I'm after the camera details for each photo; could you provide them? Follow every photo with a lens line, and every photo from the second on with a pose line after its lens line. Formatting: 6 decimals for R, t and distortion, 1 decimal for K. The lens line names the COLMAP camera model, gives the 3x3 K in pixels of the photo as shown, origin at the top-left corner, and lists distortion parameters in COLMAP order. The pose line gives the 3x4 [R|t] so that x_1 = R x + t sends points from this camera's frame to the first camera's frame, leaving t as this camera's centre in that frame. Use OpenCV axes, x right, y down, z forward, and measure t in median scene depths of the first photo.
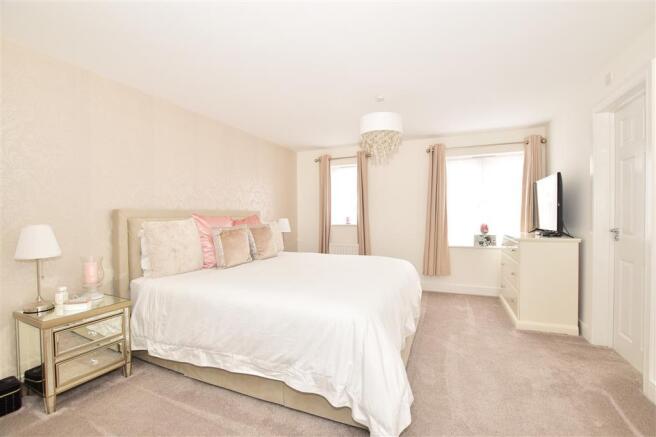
lens RADIAL K [[299.6, 0, 328.0], [0, 299.6, 218.5], [0, 0, 1]] dist [0.032657, -0.000021]
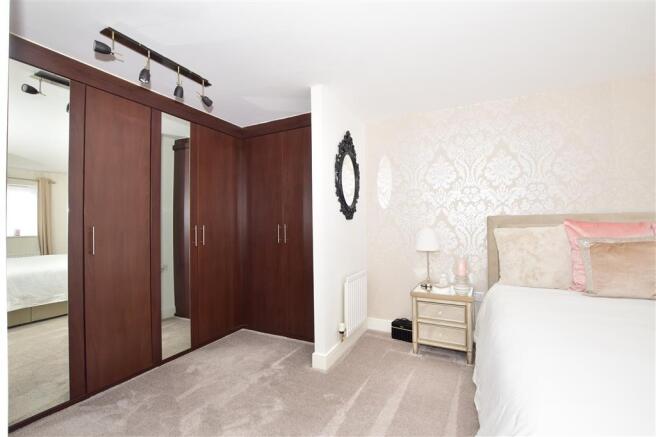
lens RADIAL K [[284.2, 0, 328.0], [0, 284.2, 218.5], [0, 0, 1]] dist [-0.027226, 0.000708]
pose [[-0.028295, -0.023187, -0.999331, 0.419814], [-0.011607, 0.999671, -0.022867, 0.008974], [0.999532, 0.010952, -0.028555, 0.519598]]
